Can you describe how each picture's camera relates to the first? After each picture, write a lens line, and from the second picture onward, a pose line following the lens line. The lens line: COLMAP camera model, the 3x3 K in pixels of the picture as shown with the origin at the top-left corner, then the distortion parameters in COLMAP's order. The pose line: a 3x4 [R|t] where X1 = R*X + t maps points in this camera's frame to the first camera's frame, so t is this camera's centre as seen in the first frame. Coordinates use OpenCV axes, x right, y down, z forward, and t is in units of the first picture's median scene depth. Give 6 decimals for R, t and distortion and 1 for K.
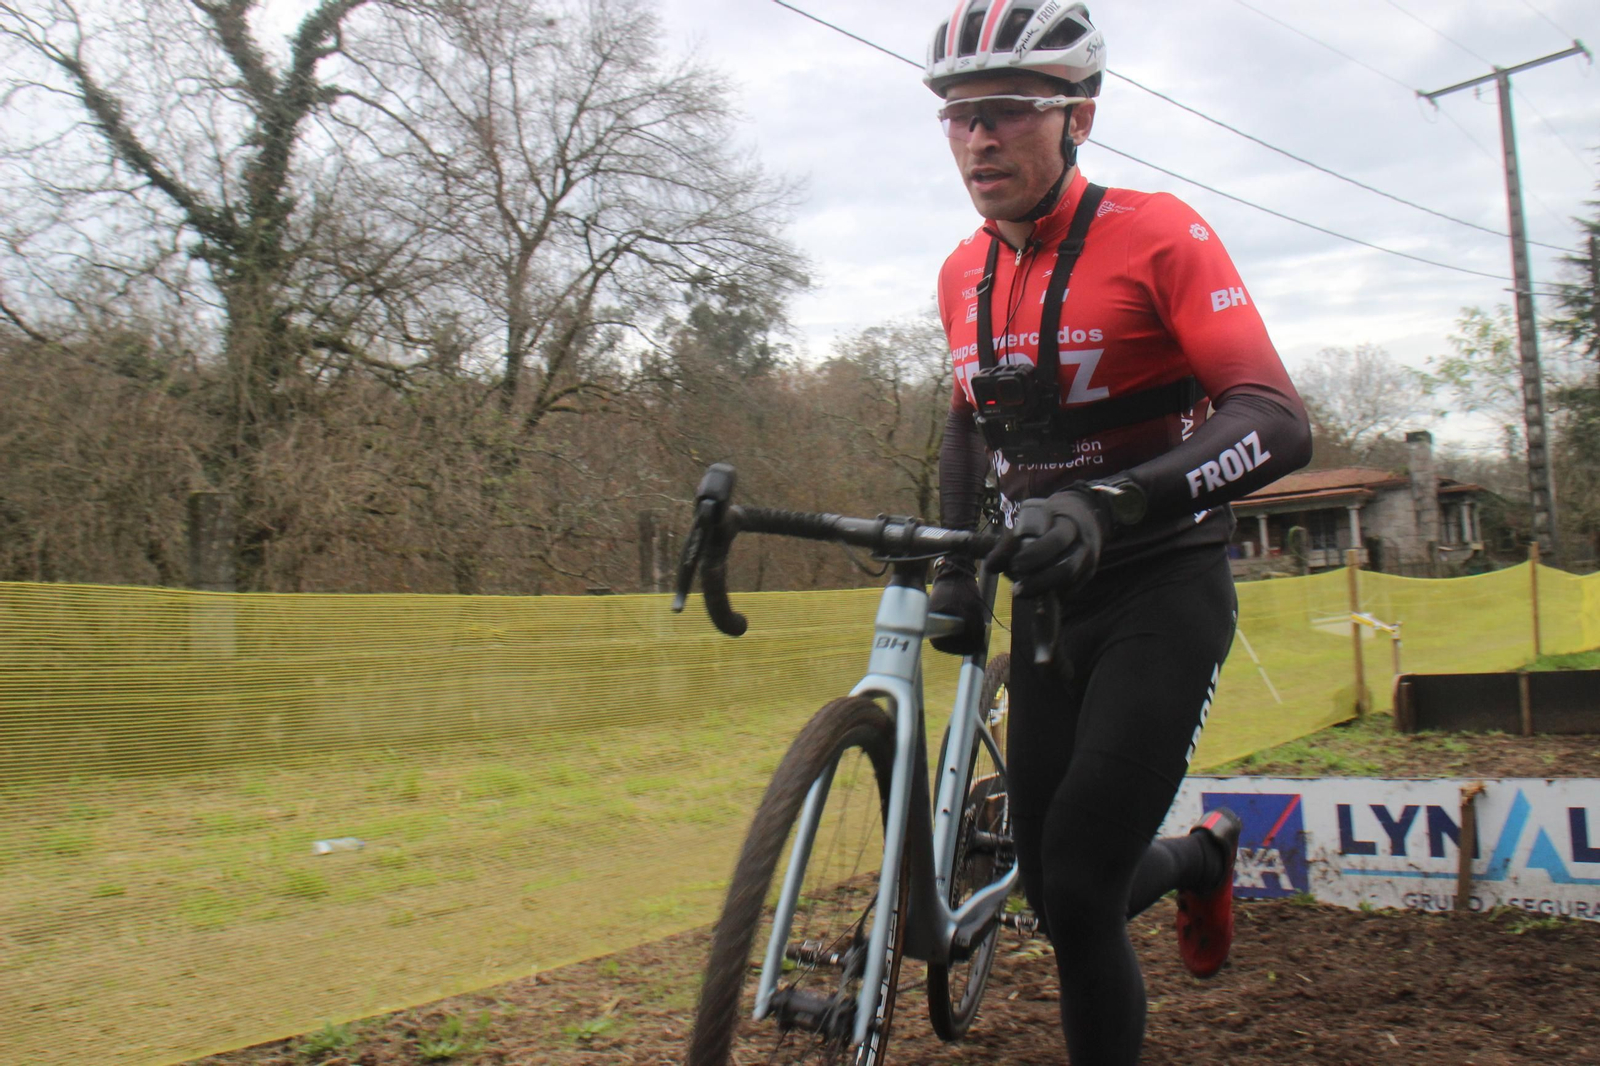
lens RADIAL K [[1303.6, 0, 809.8], [0, 1303.6, 539.1], [0, 0, 1]] dist [-0.064549, 0.005660]
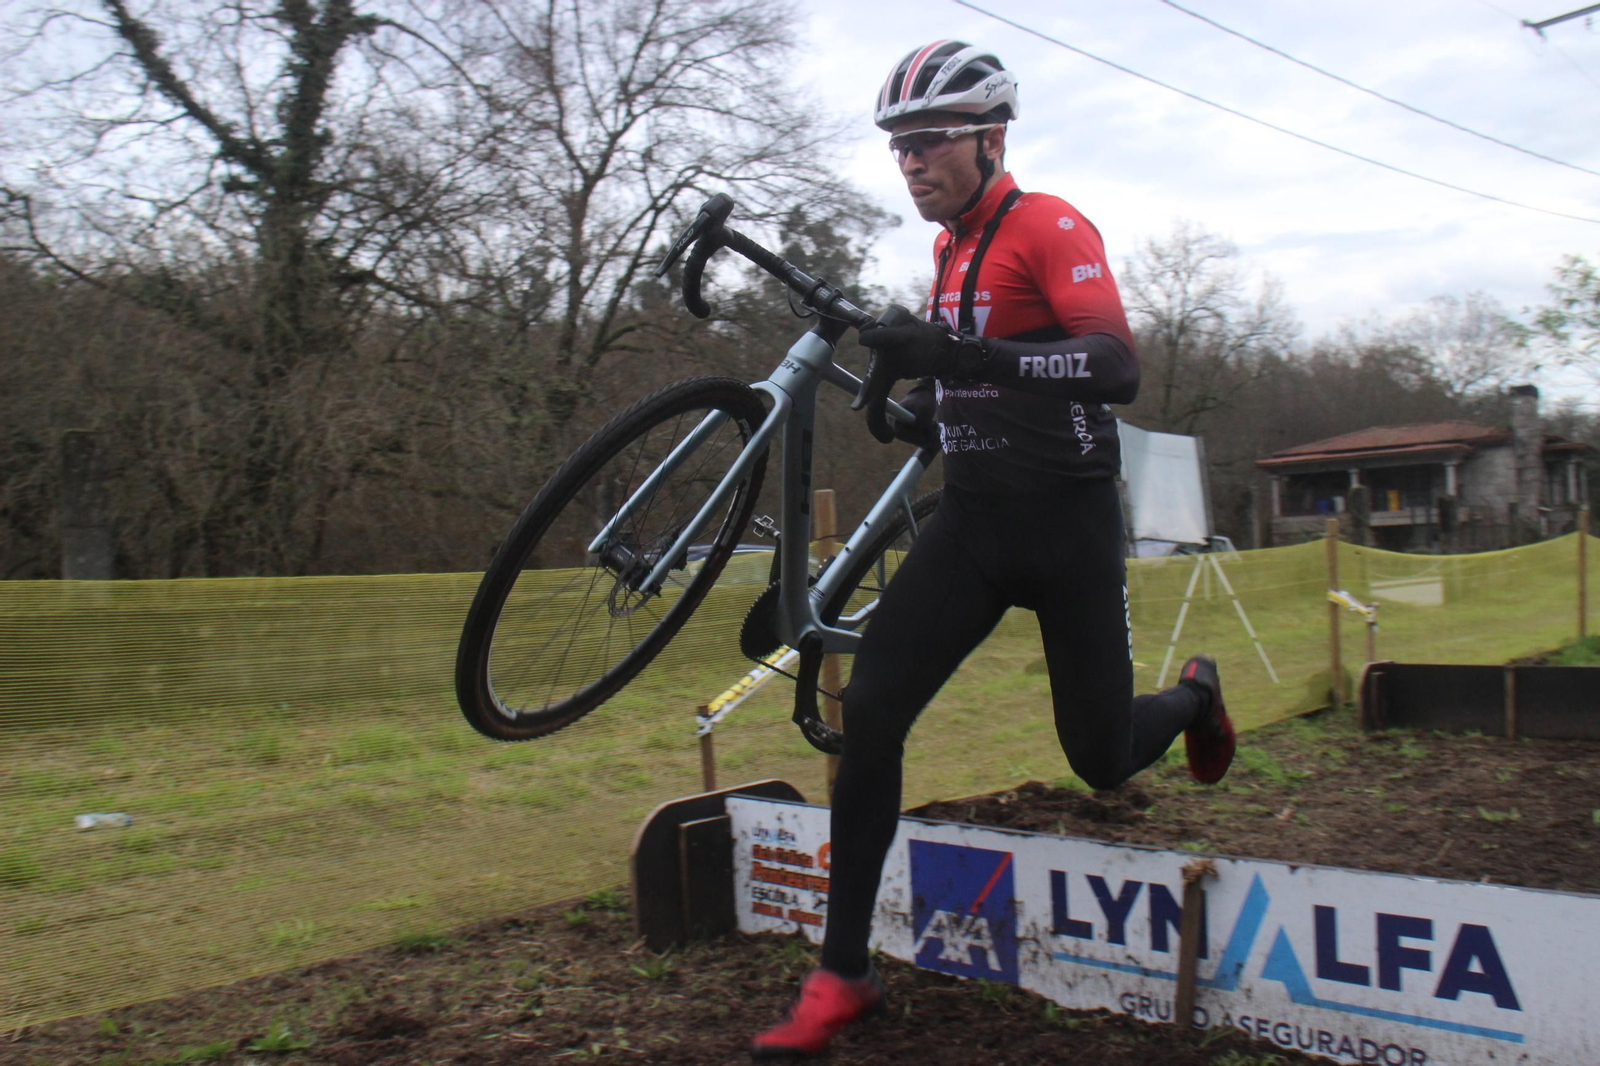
lens RADIAL K [[1303.6, 0, 809.5], [0, 1303.6, 528.1], [0, 0, 1]] dist [-0.064549, 0.005660]
pose [[0.996893, 0.024713, -0.074796, 0.051007], [-0.021988, 0.999072, 0.037039, -0.004263], [0.075642, -0.035279, 0.996511, 0.034444]]
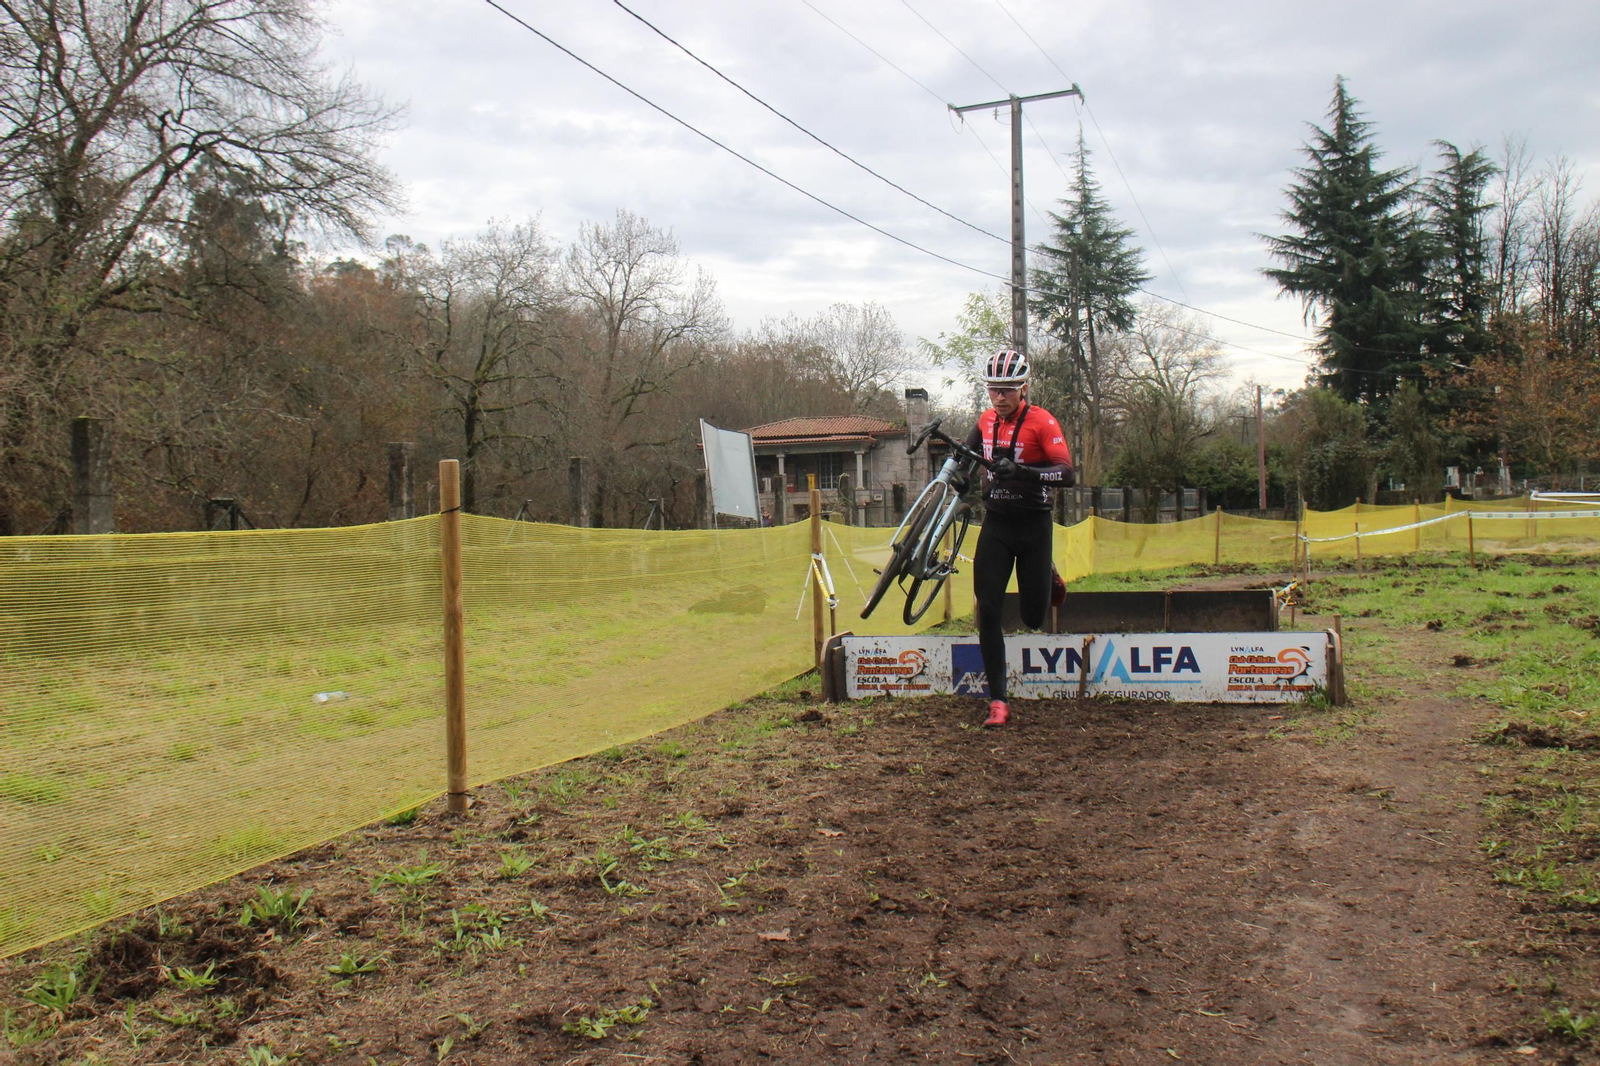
lens RADIAL K [[1303.6, 0, 805.1], [0, 1303.6, 539.9], [0, 0, 1]] dist [-0.064549, 0.005660]
pose [[0.928943, 0.033529, 0.368702, -0.104034], [-0.055709, 0.997211, 0.049673, -0.006739], [-0.366008, -0.066684, 0.928220, -0.116999]]
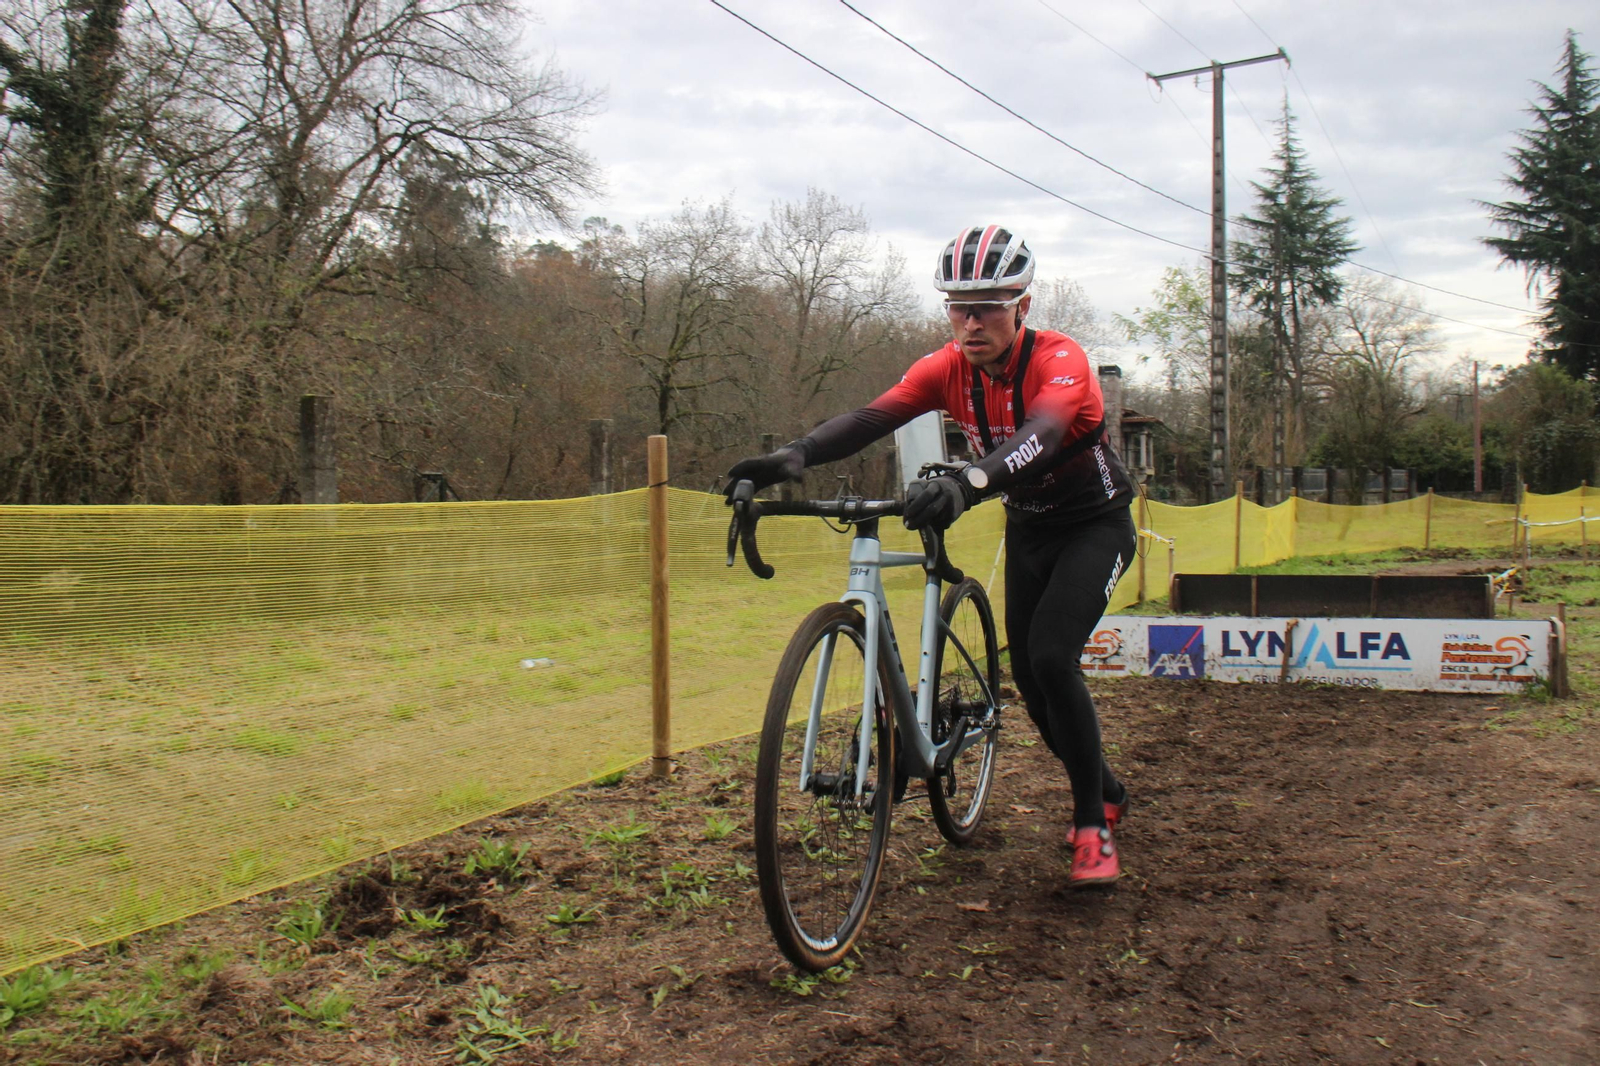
lens RADIAL K [[1303.6, 0, 808.7], [0, 1303.6, 540.6], [0, 0, 1]] dist [-0.064549, 0.005660]
pose [[0.971008, 0.039327, 0.235791, -0.106409], [-0.058607, 0.995435, 0.075324, -0.006471], [-0.231752, -0.086959, 0.968880, -0.118392]]
